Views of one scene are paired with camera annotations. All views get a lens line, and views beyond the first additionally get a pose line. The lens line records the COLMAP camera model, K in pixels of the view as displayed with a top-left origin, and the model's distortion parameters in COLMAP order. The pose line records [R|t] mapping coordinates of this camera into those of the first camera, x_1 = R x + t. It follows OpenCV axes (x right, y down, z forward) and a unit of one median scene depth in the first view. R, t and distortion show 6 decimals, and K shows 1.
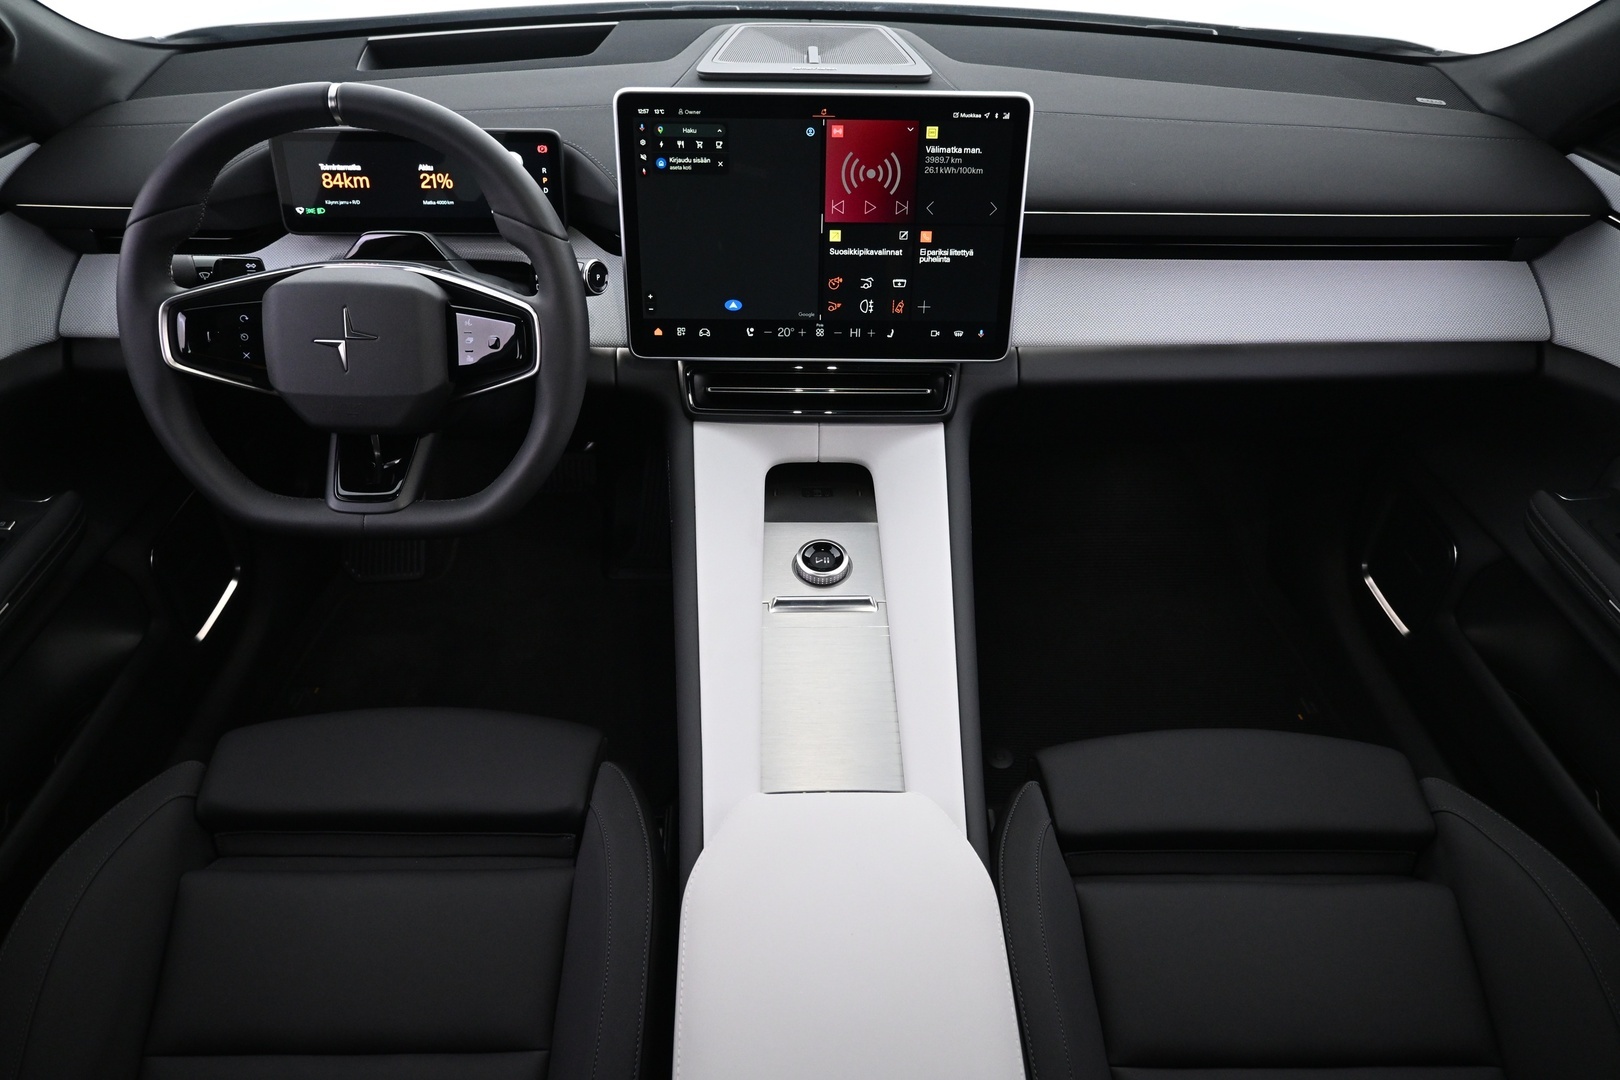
lens RADIAL K [[1112.7, 0, 812.8], [0, 1112.7, 541.3], [0, 0, 1]] dist [0.000536, -0.000052]
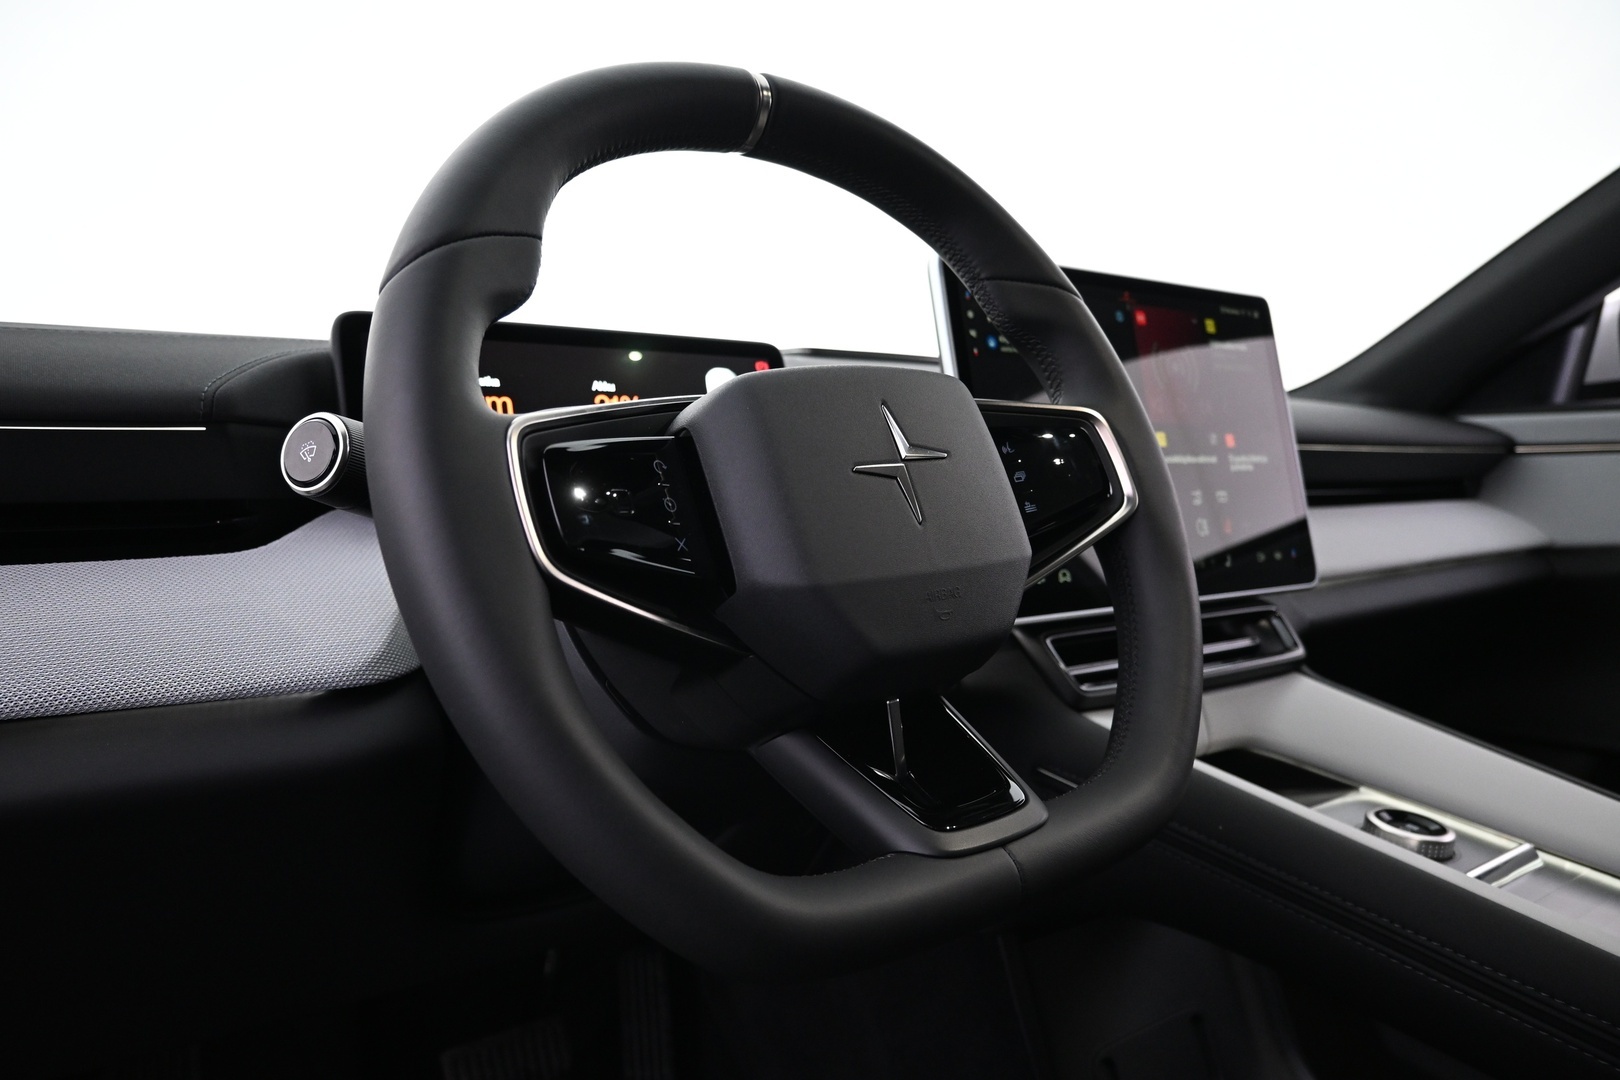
lens RADIAL K [[1112.7, 0, 807.3], [0, 1112.7, 535.0], [0, 0, 1]] dist [0.000536, -0.000052]
pose [[0.816420, -0.052150, 0.575098, -0.629467], [0.364246, 0.819303, -0.442796, 0.035054], [-0.448088, 0.570984, 0.687891, 0.608152]]
